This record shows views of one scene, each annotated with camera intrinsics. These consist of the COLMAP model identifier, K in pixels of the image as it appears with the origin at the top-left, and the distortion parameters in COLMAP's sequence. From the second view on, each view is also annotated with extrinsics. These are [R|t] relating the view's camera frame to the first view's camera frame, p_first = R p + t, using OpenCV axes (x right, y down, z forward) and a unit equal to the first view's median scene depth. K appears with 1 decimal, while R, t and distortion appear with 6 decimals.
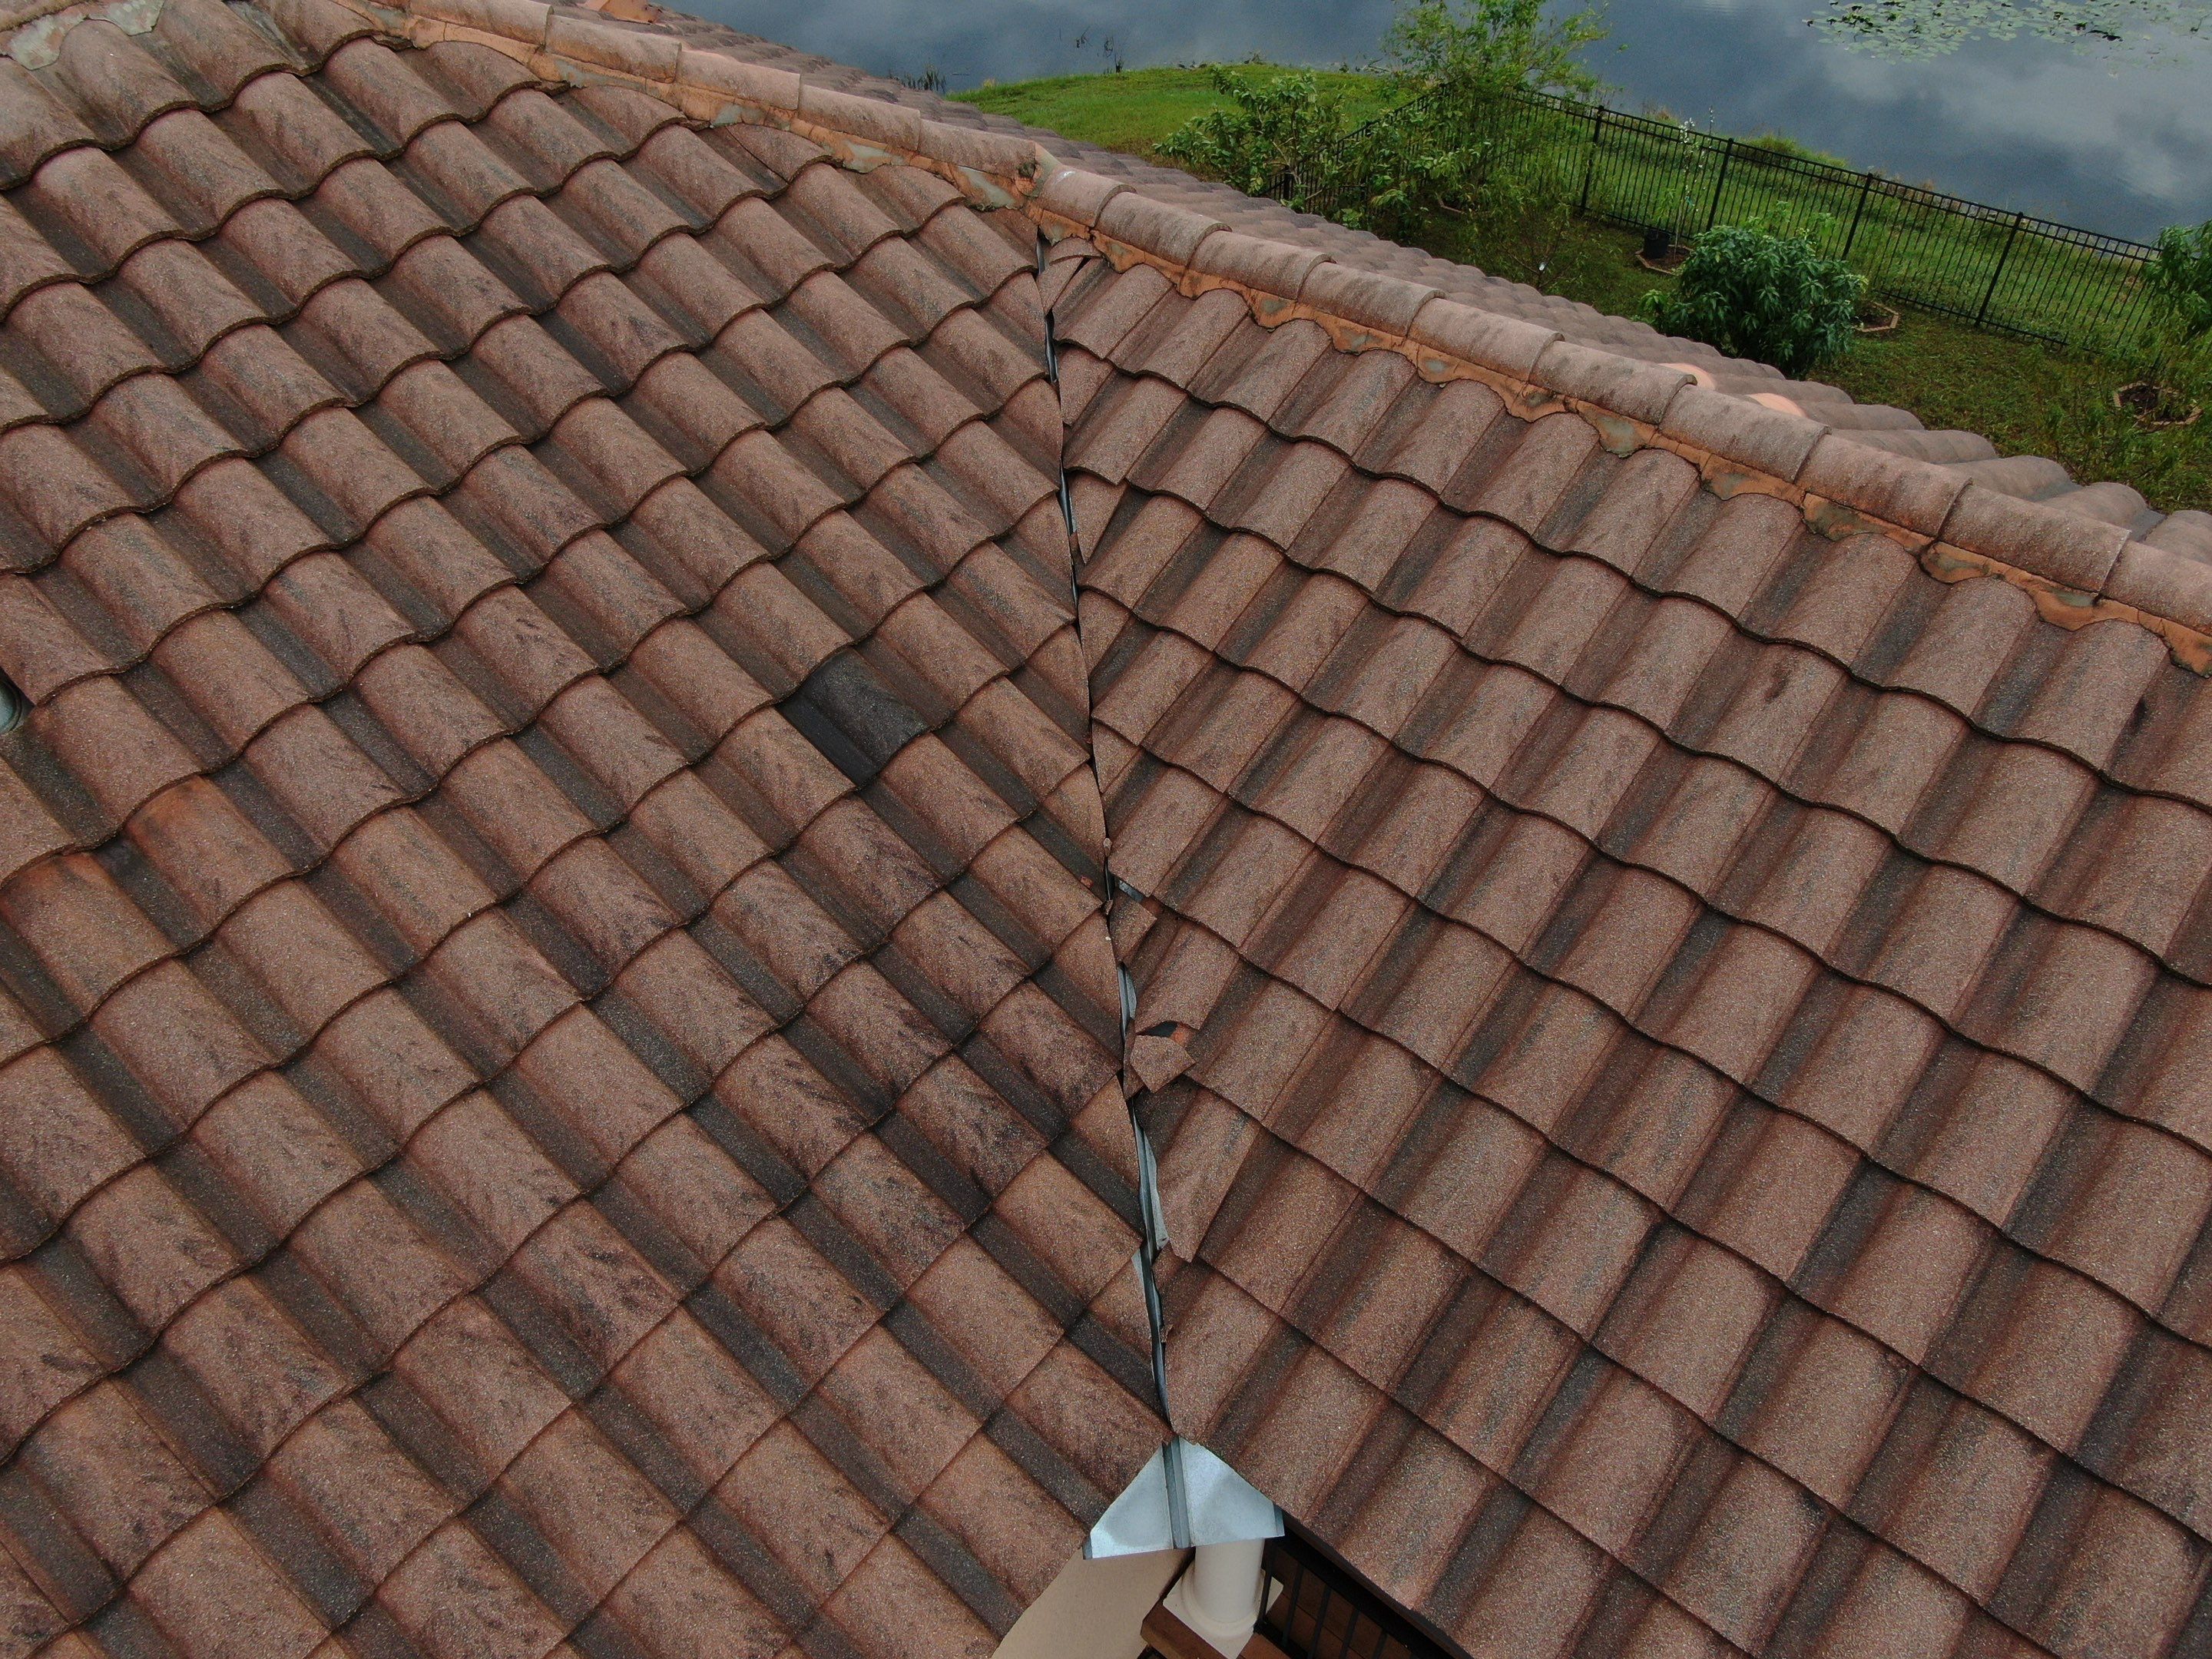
lens RADIAL K [[1561.1, 0, 1115.9], [0, 1561.1, 824.8], [0, 0, 1]] dist [-0.037022, 0.010871]
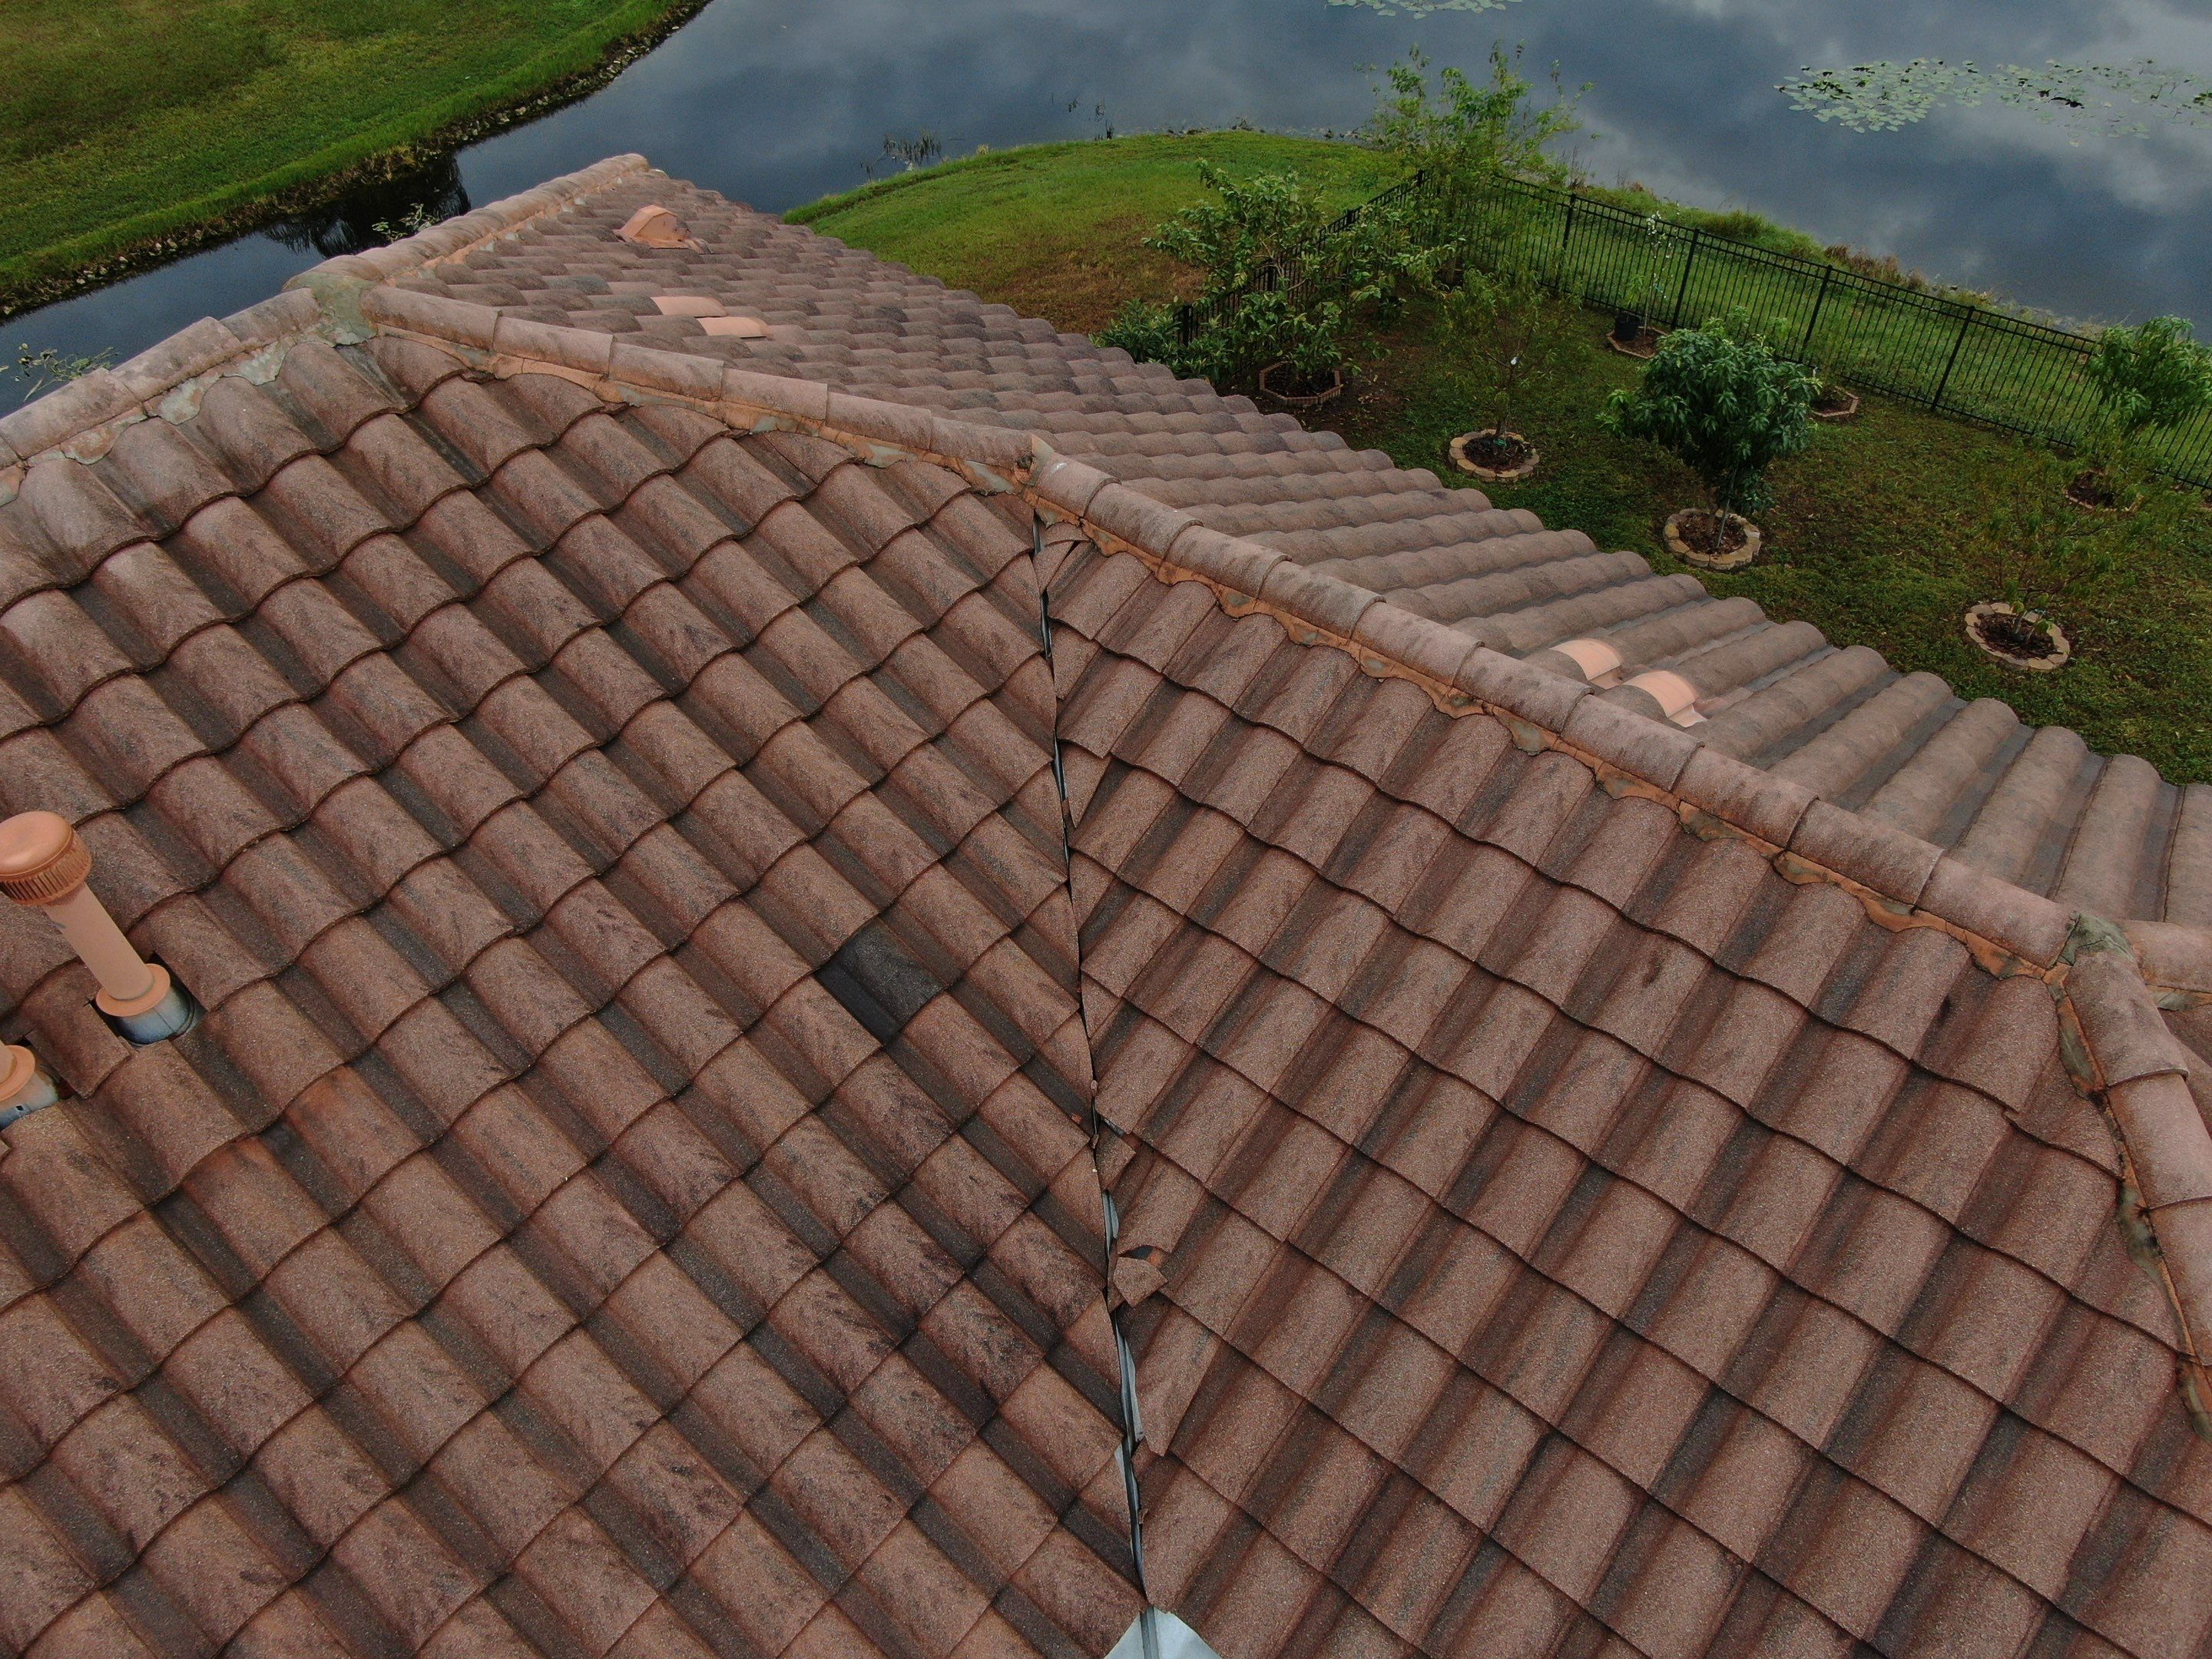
lens RADIAL K [[1561.1, 0, 1114.6], [0, 1561.1, 817.9], [0, 0, 1]] dist [-0.037022, 0.010871]
pose [[0.999991, -0.000673, 0.004123, 0.005616], [0.000712, 0.999955, -0.009468, -0.192540], [-0.004116, 0.009471, 0.999947, -0.194880]]
